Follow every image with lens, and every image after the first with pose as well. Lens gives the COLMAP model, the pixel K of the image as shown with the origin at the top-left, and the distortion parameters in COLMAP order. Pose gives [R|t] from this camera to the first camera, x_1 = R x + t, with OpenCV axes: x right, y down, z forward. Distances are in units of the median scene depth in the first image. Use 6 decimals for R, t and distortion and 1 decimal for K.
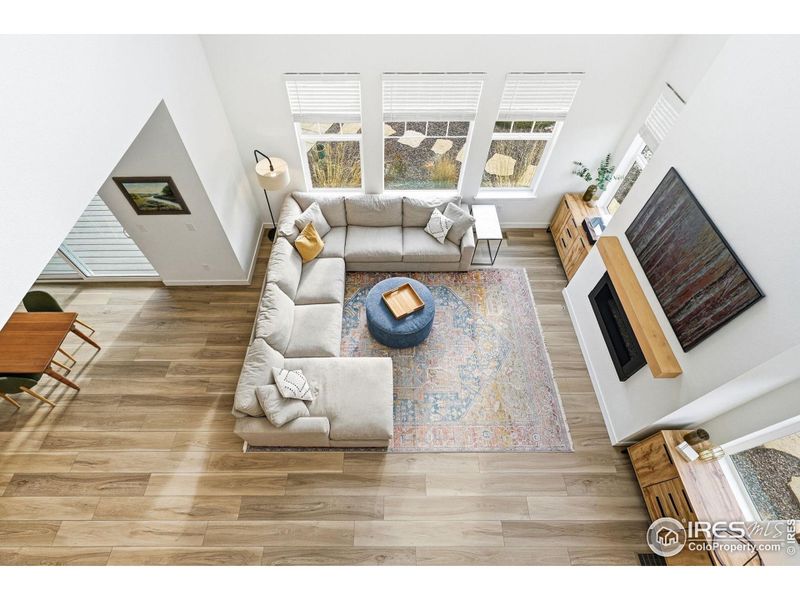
lens RADIAL K [[378.5, 0, 393.5], [0, 378.5, 298.7], [0, 0, 1]] dist [-0.000691, -0.000042]
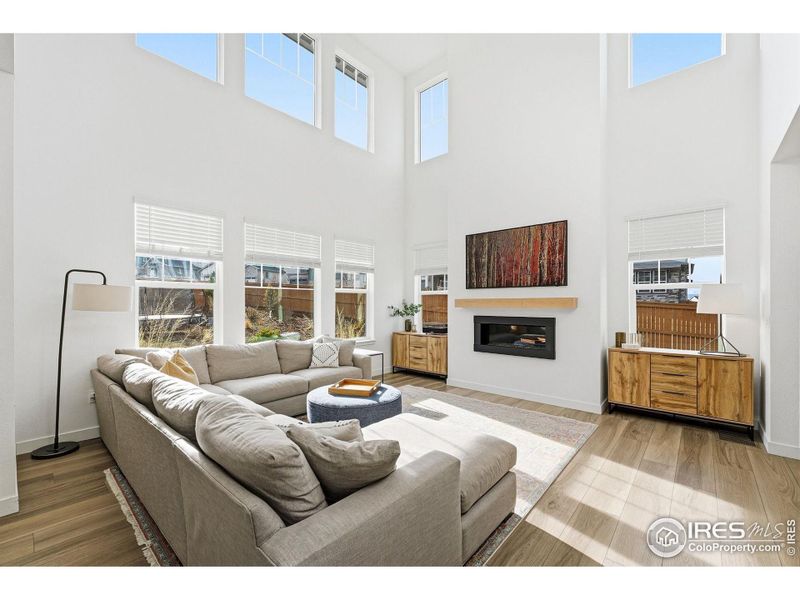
lens RADIAL K [[339.9, 0, 401.7], [0, 339.9, 303.1], [0, 0, 1]] dist [-0.000201, 0.000025]
pose [[0.660207, -0.010938, 0.751004, -0.553264], [0.615235, 0.581422, -0.532385, 0.424160], [-0.430827, 0.813529, 0.390588, 0.712328]]
